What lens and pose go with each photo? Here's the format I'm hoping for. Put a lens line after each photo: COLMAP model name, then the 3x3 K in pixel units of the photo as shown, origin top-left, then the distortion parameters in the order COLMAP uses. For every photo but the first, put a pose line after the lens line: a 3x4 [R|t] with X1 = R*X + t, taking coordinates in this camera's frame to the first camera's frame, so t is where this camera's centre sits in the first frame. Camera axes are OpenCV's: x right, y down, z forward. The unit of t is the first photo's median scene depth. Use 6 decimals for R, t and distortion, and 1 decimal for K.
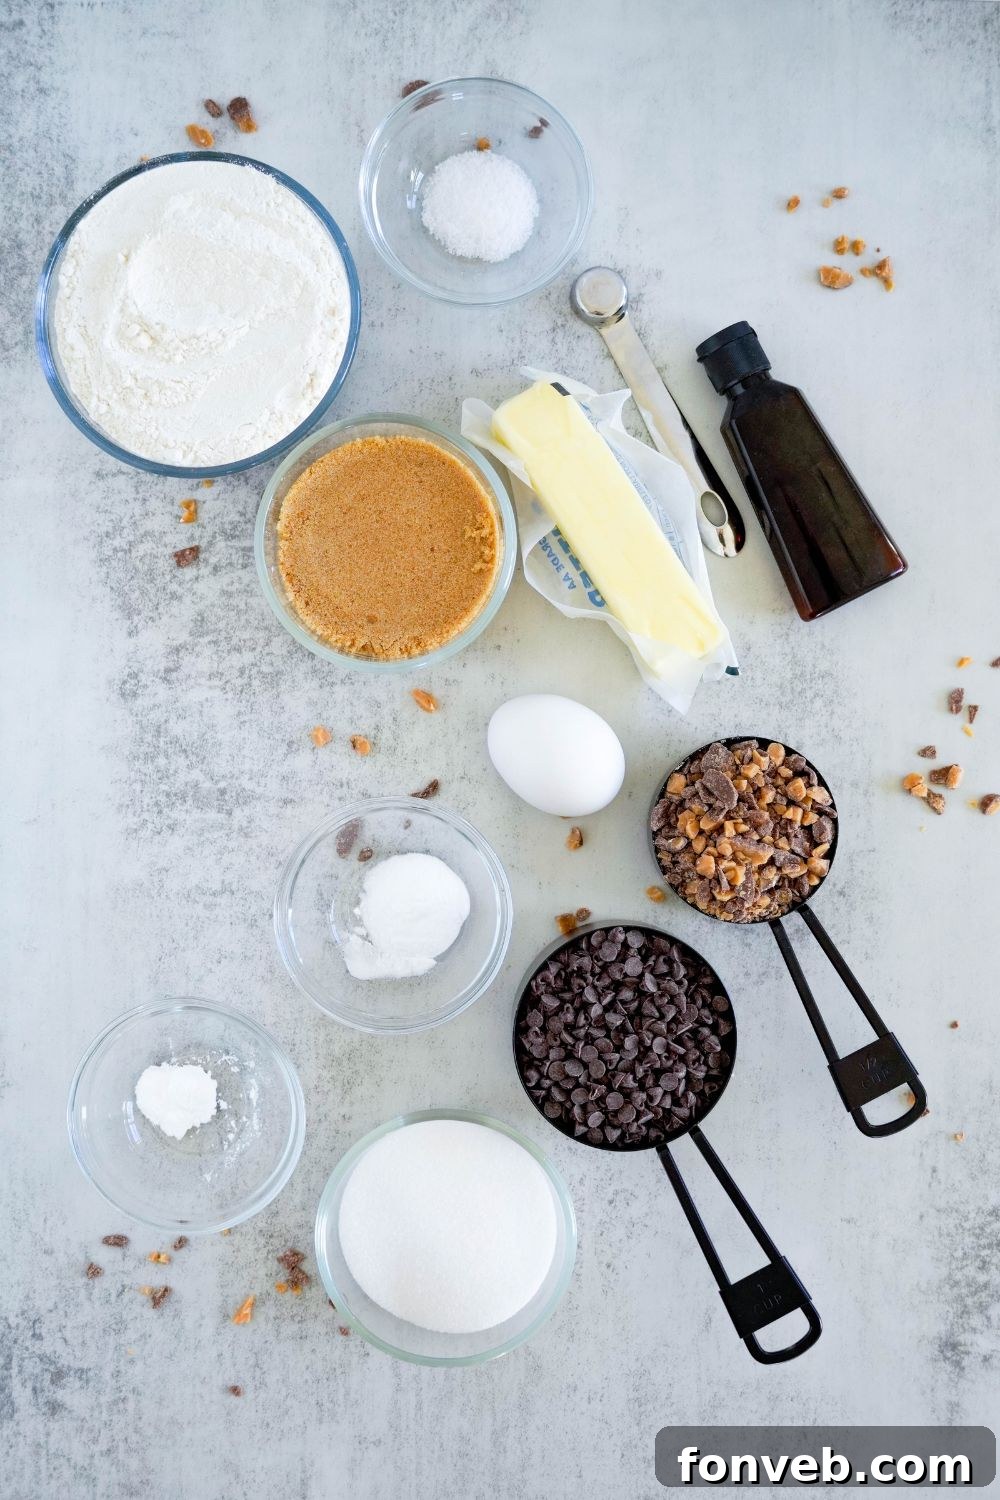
lens RADIAL K [[3567.8, 0, 500.0], [0, 3567.8, 750.0], [0, 0, 1]] dist [0.082536, 0.324607]
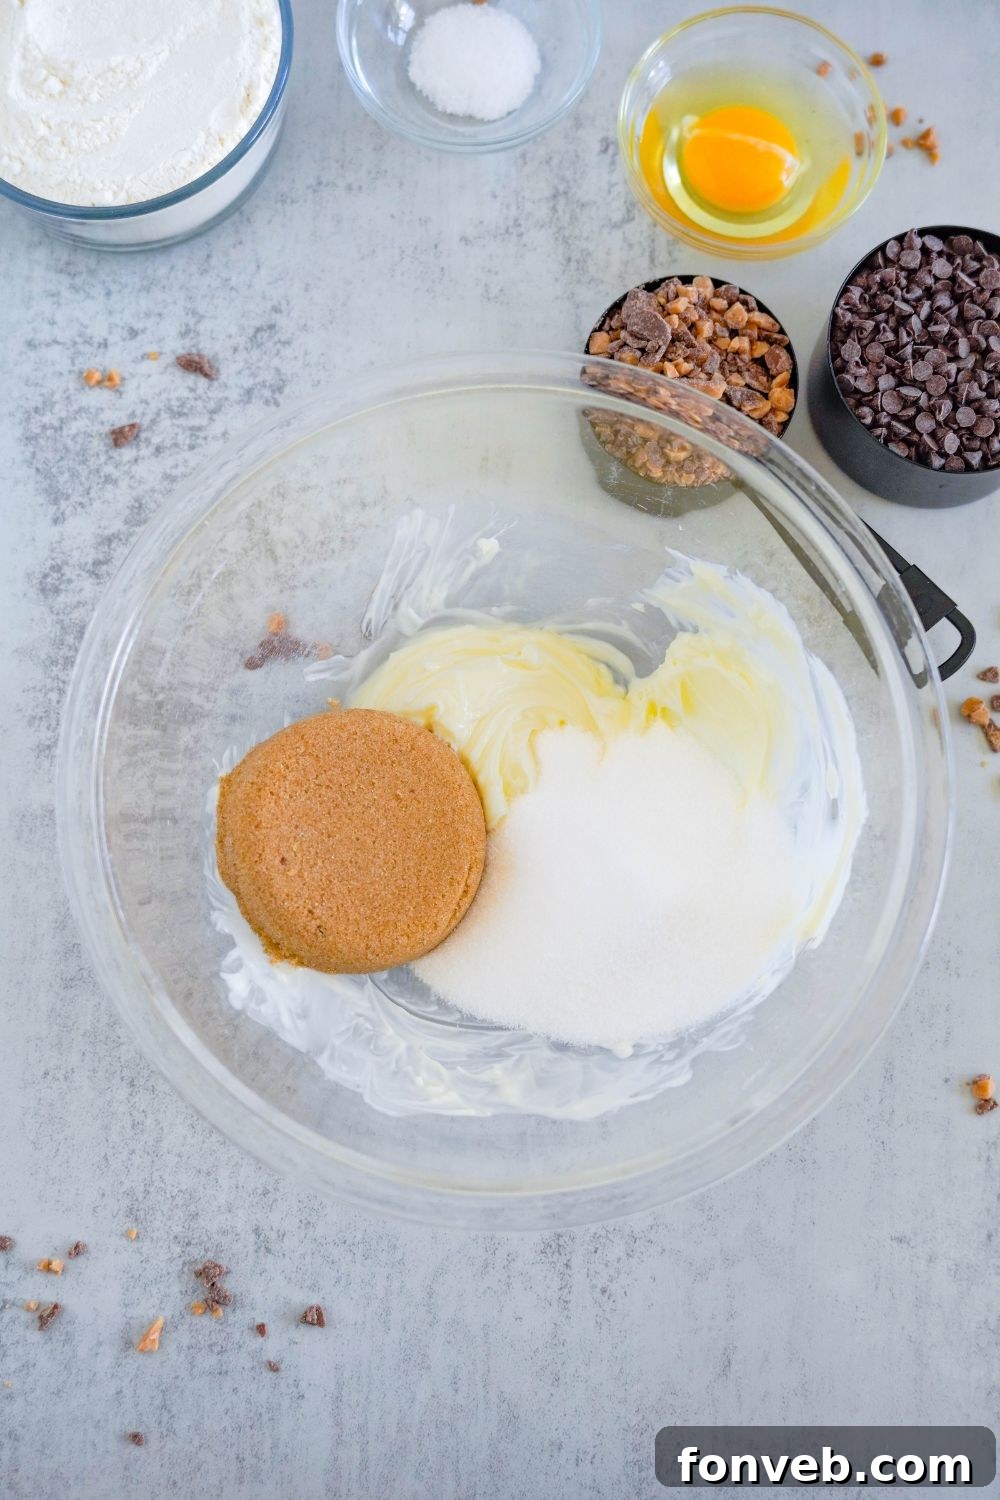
lens RADIAL K [[3567.8, 0, 500.0], [0, 3567.8, 750.0], [0, 0, 1]] dist [0.082536, 0.324607]
pose [[0.999760, 0.021402, 0.004715, 0.000376], [-0.021466, 0.999673, 0.013907, 0.008322], [-0.004416, -0.014005, 0.999892, 0.141124]]
